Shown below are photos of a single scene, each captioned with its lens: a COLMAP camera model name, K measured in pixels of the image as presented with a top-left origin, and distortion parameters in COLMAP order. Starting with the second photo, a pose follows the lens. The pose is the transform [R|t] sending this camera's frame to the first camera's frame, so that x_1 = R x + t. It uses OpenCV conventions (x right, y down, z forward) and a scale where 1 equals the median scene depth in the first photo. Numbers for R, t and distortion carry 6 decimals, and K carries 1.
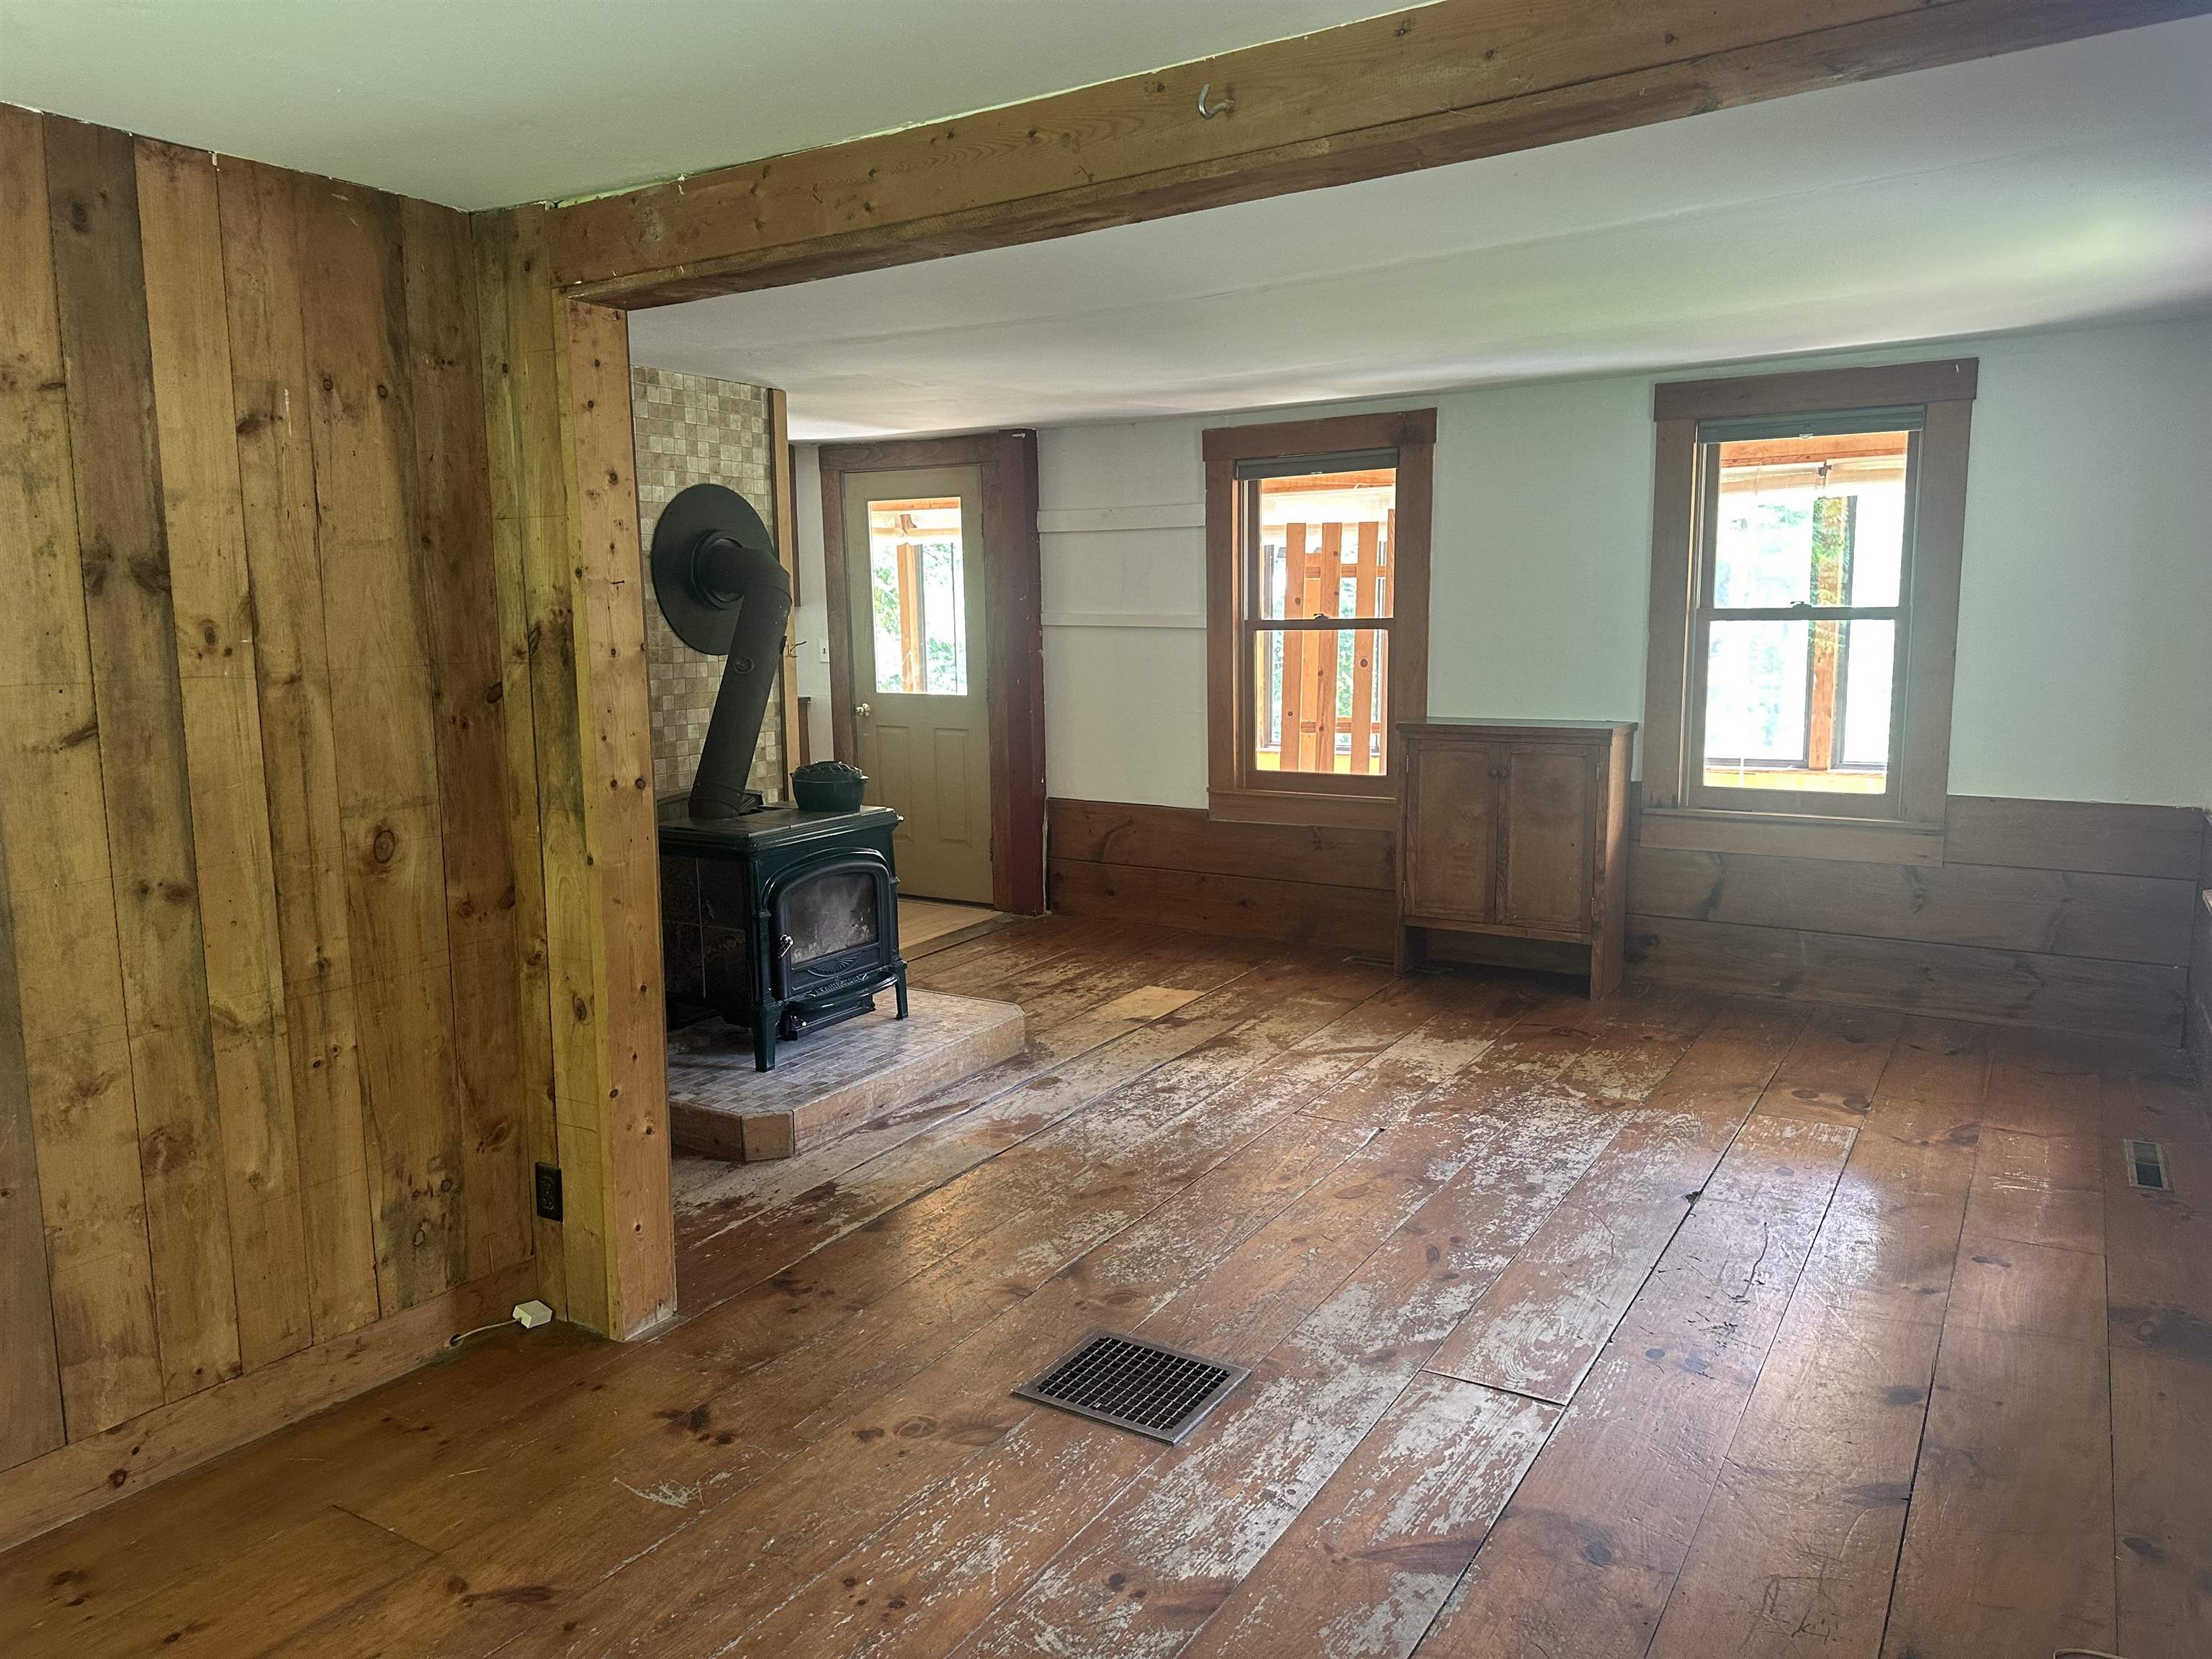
lens RADIAL K [[1524.9, 0, 1106.0], [0, 1524.9, 829.5], [0, 0, 1]] dist [0.196046, -0.351494]
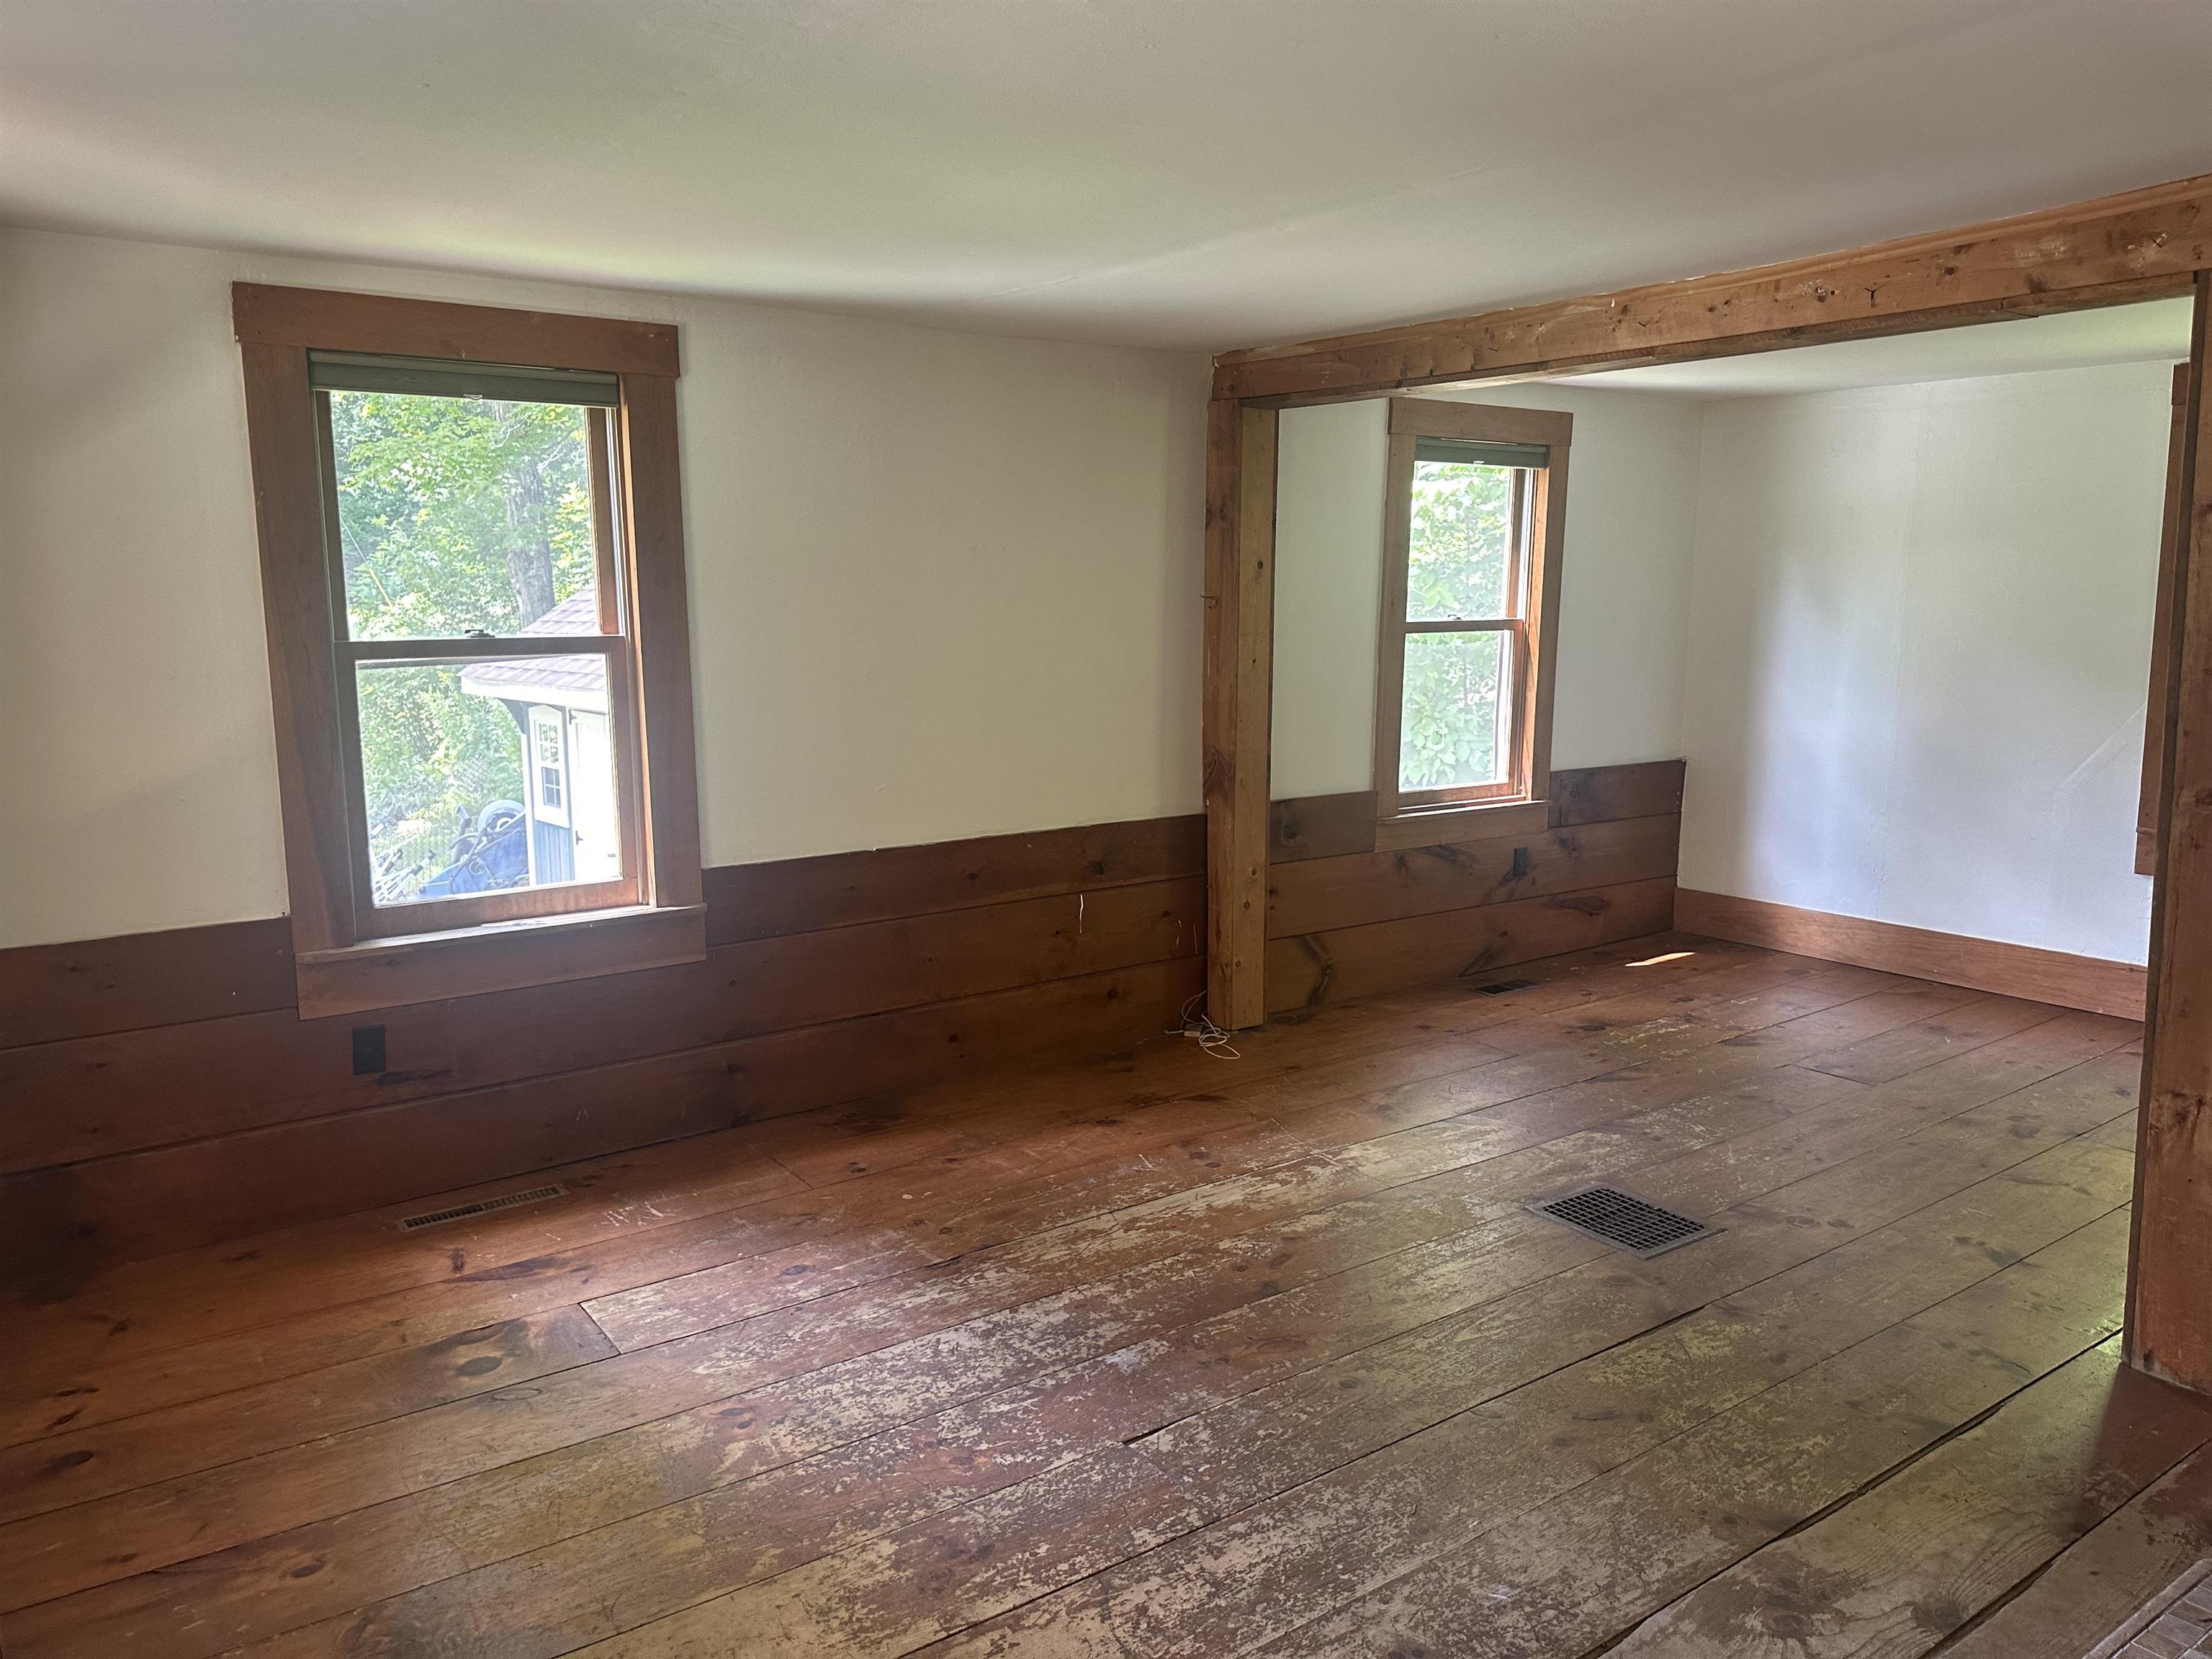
lens RADIAL K [[1545.2, 0, 1118.3], [0, 1545.2, 823.4], [0, 0, 1]] dist [0.117763, -0.169165]
pose [[-0.921404, -0.034088, 0.387109, -0.049589], [0.076900, 0.960452, 0.267615, -0.186189], [-0.380922, 0.276350, -0.882343, 1.247004]]
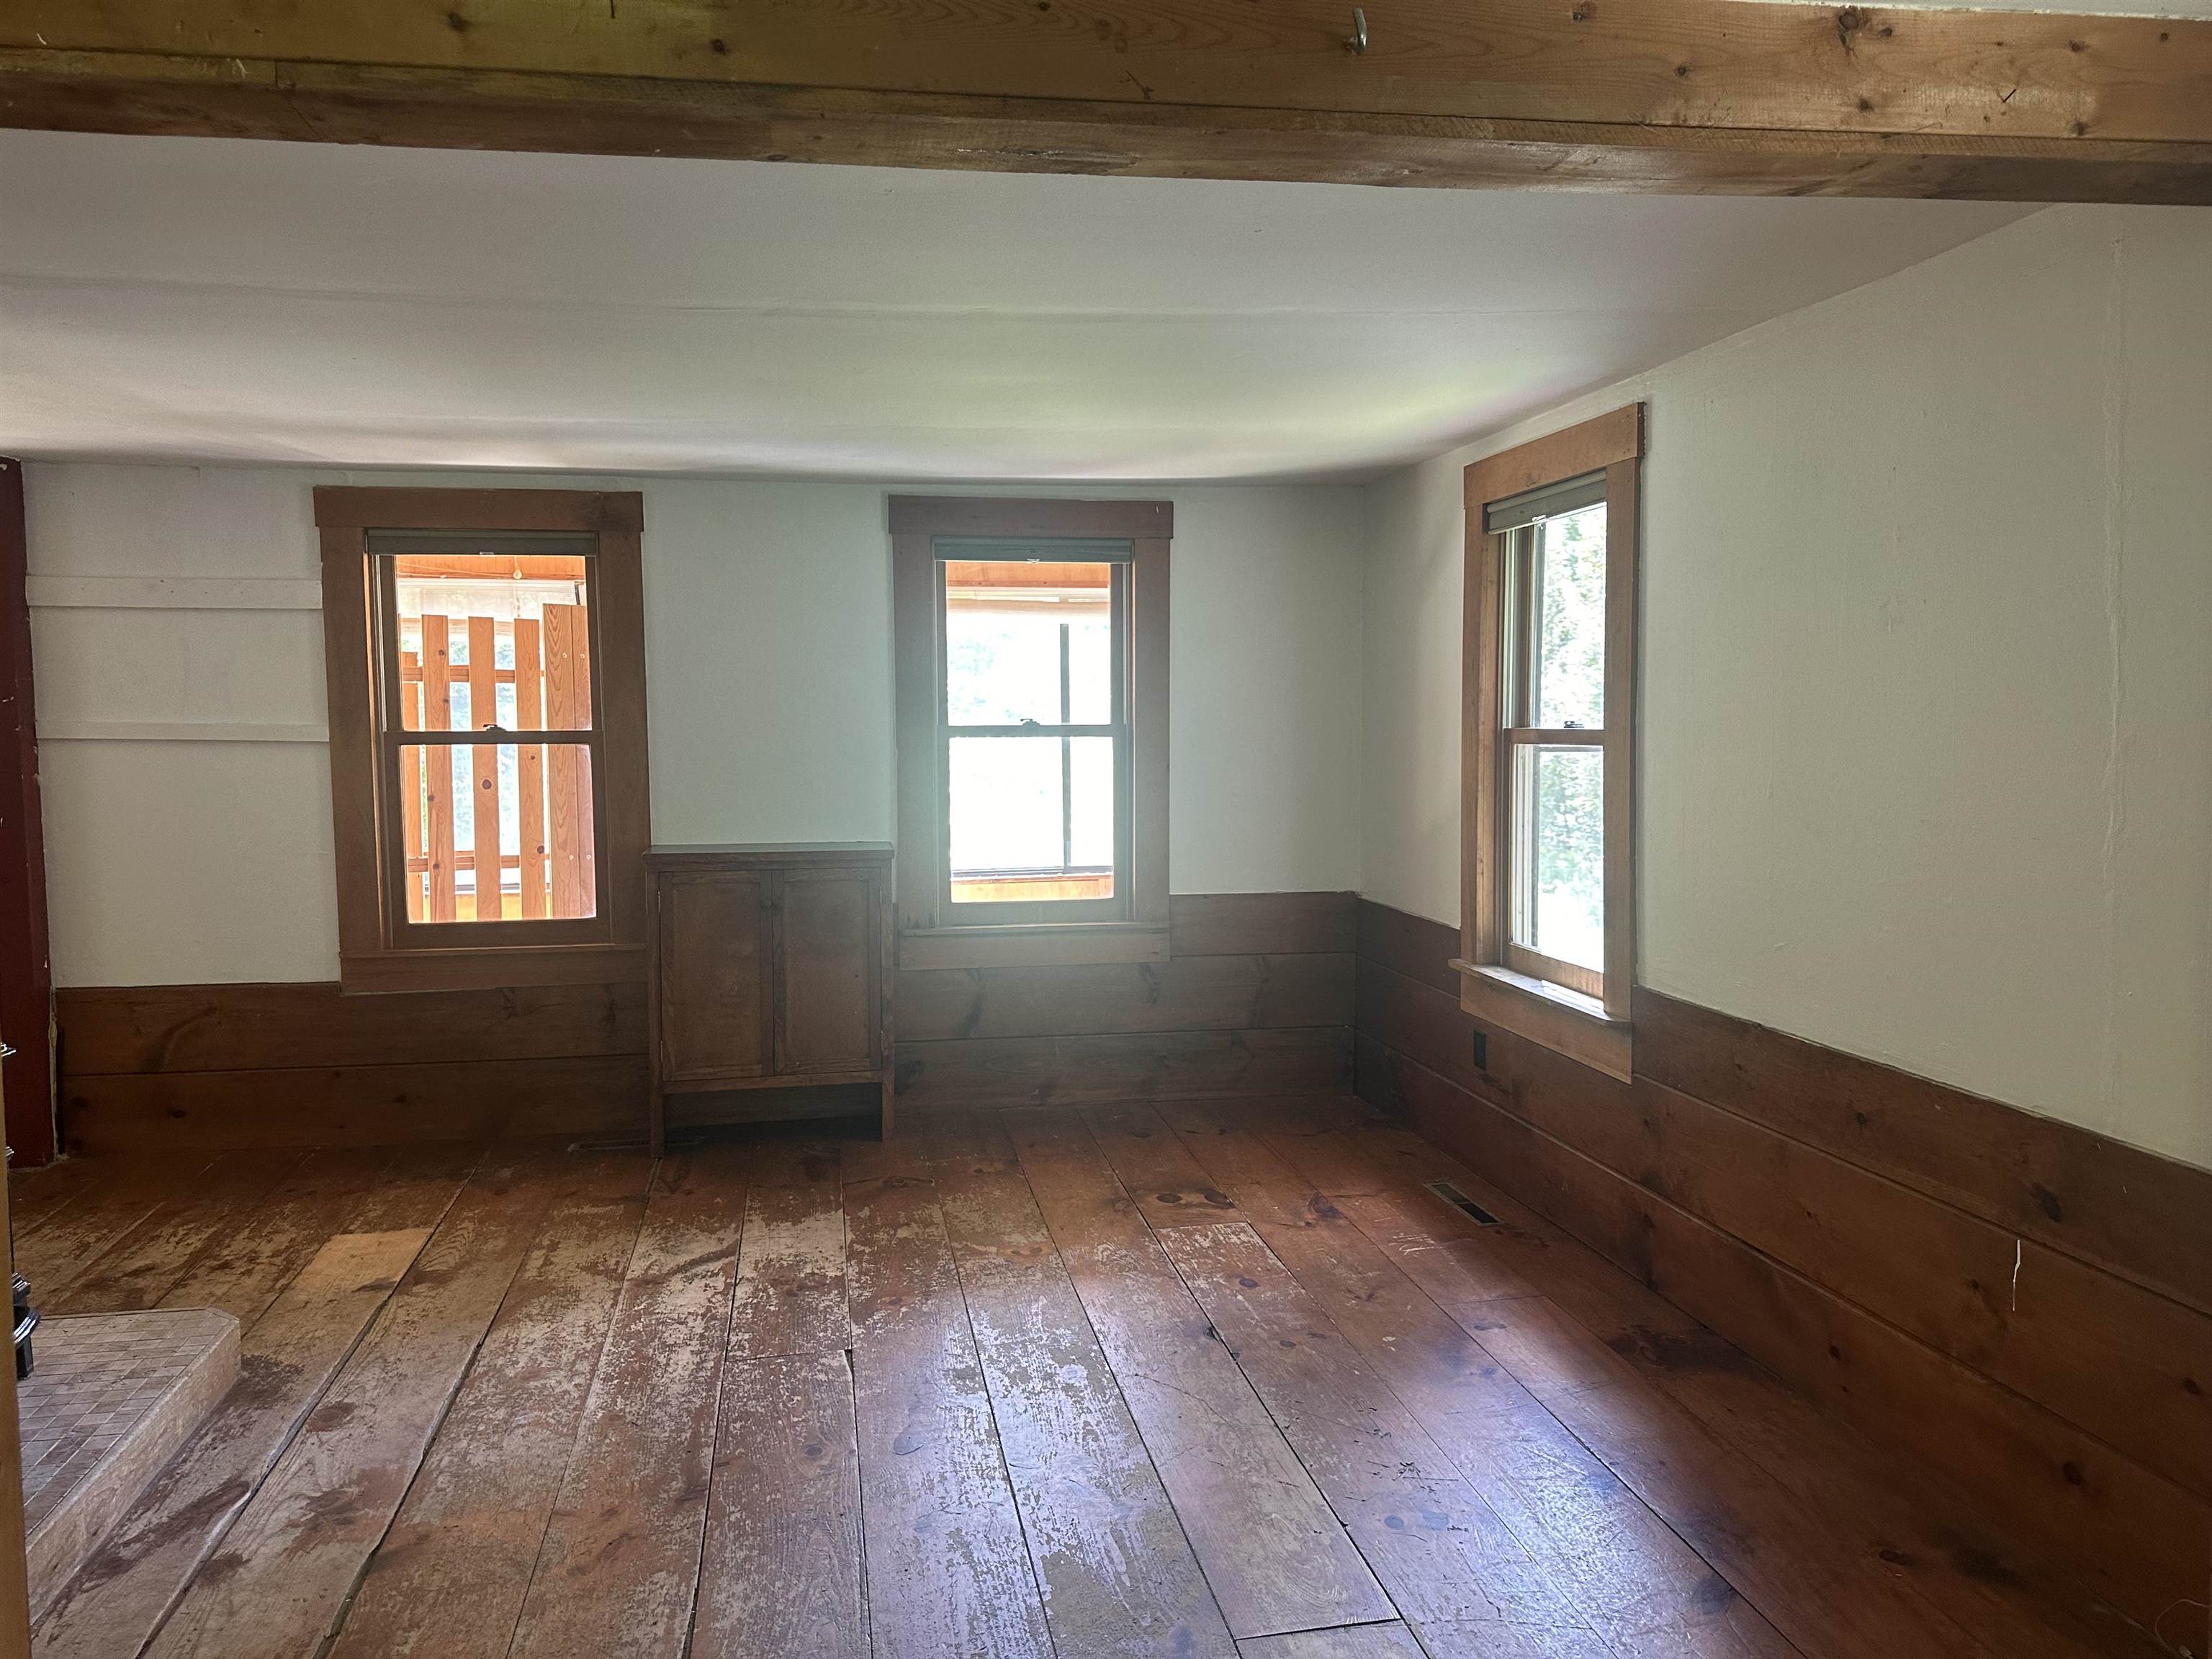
lens RADIAL K [[1549.3, 0, 1106.0], [0, 1549.3, 829.5], [0, 0, 1]] dist [0.063325, -0.096010]
pose [[0.738973, -0.042427, 0.672397, -0.219746], [0.092121, 0.995005, -0.038460, -0.029944], [-0.667407, 0.090362, 0.739191, 0.225938]]
